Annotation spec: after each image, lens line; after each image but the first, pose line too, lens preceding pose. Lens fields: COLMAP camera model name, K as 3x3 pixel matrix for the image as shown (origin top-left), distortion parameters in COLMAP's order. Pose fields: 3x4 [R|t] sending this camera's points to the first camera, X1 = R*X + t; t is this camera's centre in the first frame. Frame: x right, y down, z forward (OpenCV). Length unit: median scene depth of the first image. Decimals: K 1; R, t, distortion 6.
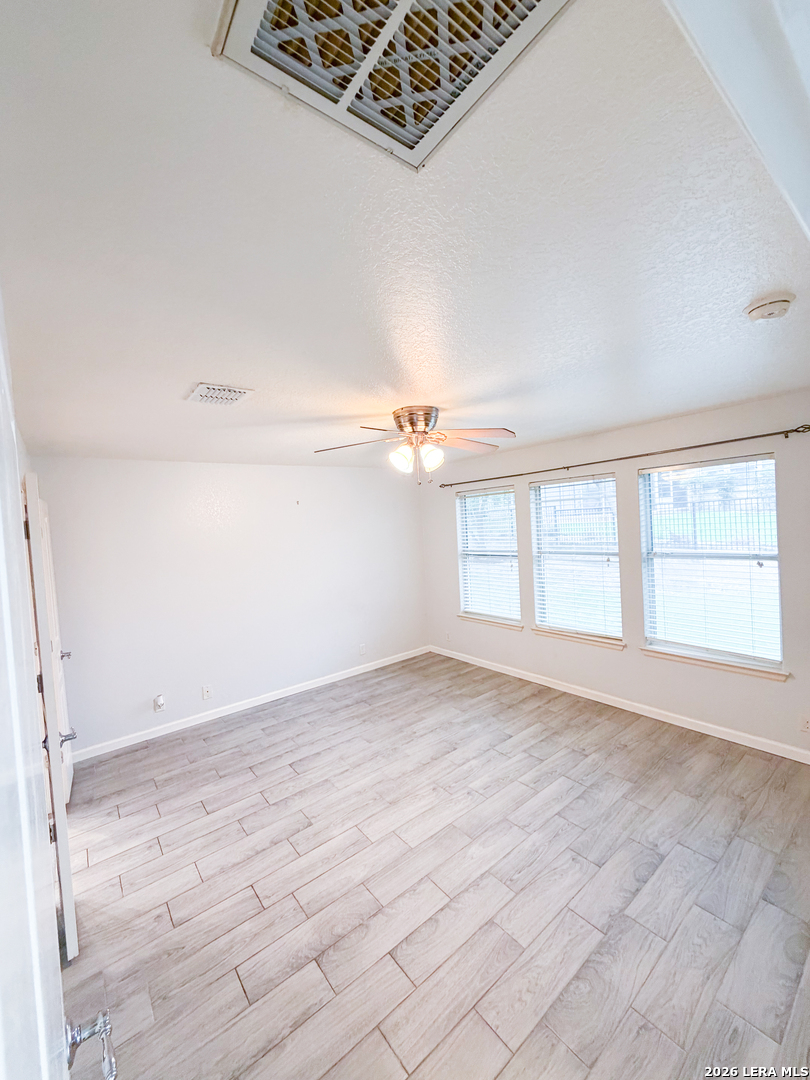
lens RADIAL K [[430.8, 0, 406.0], [0, 430.8, 544.1], [0, 0, 1]] dist [-0.000167, 0.000385]
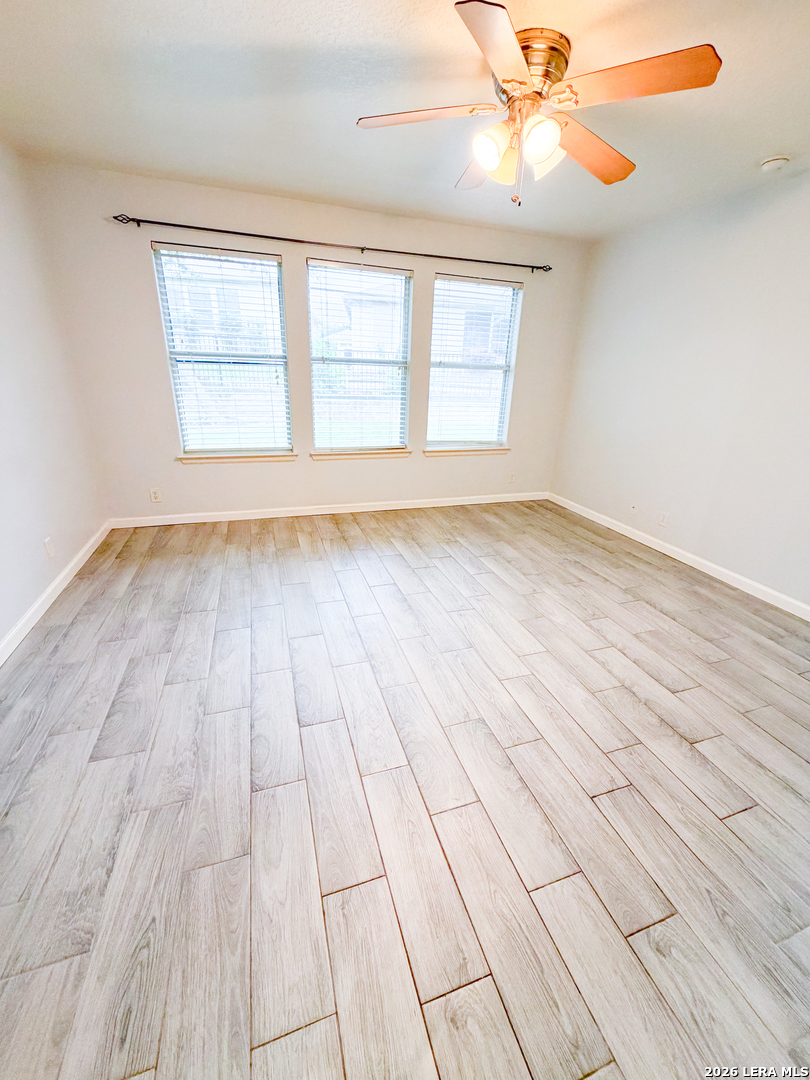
lens RADIAL K [[430.8, 0, 408.2], [0, 430.8, 536.4], [0, 0, 1]] dist [-0.000167, 0.000385]
pose [[0.337143, -0.281003, 0.898539, -0.585191], [-0.008617, 0.953456, 0.301410, 0.118390], [-0.941414, -0.109361, 0.319030, 0.675265]]
